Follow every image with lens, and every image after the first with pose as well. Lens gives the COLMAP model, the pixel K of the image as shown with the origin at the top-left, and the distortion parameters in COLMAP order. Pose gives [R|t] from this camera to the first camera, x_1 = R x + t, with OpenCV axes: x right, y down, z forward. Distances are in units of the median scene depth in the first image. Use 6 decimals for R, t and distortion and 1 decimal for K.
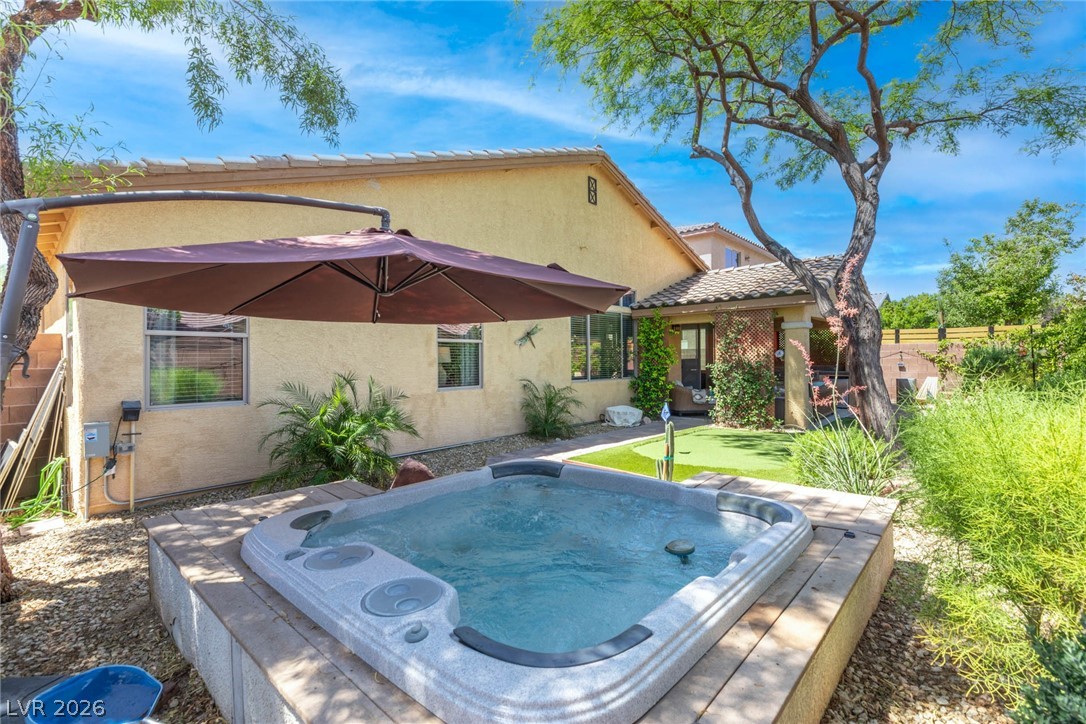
lens RADIAL K [[496.8, 0, 540.2], [0, 496.8, 356.9], [0, 0, 1]] dist [0.001513, 0.000053]
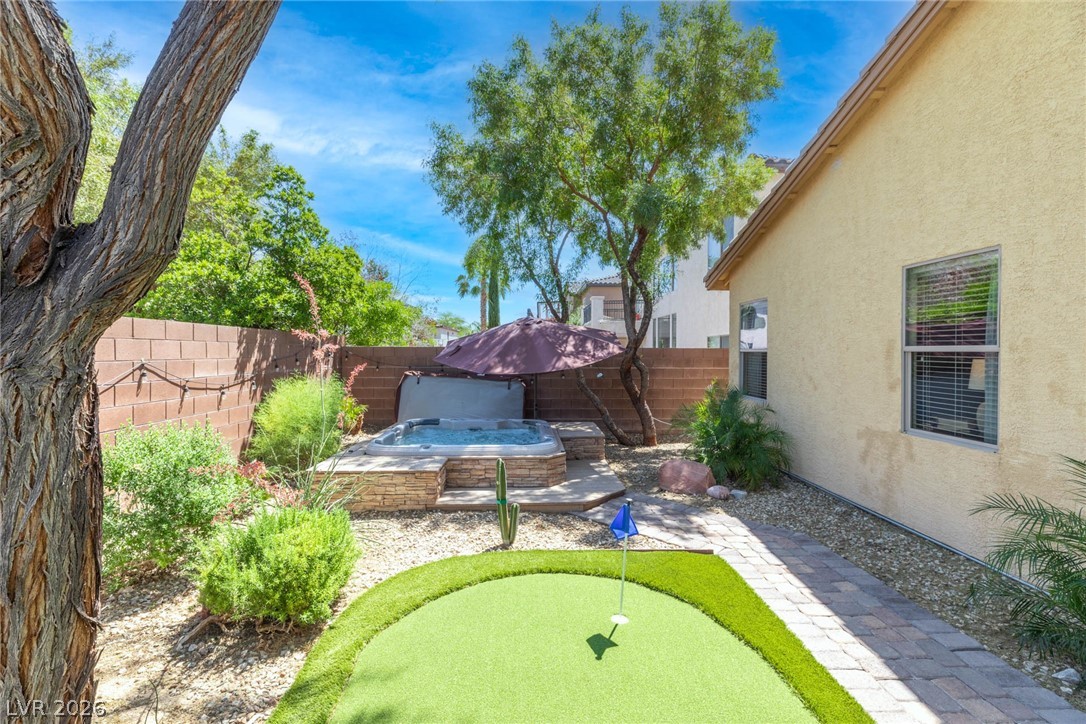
lens RADIAL K [[496.8, 0, 542.7], [0, 496.8, 357.0], [0, 0, 1]] dist [0.001513, 0.000053]
pose [[-0.727491, -0.006672, -0.686085, 0.538718], [-0.021282, 0.999691, 0.012844, -0.022663], [0.685787, 0.023945, -0.727408, 1.128810]]
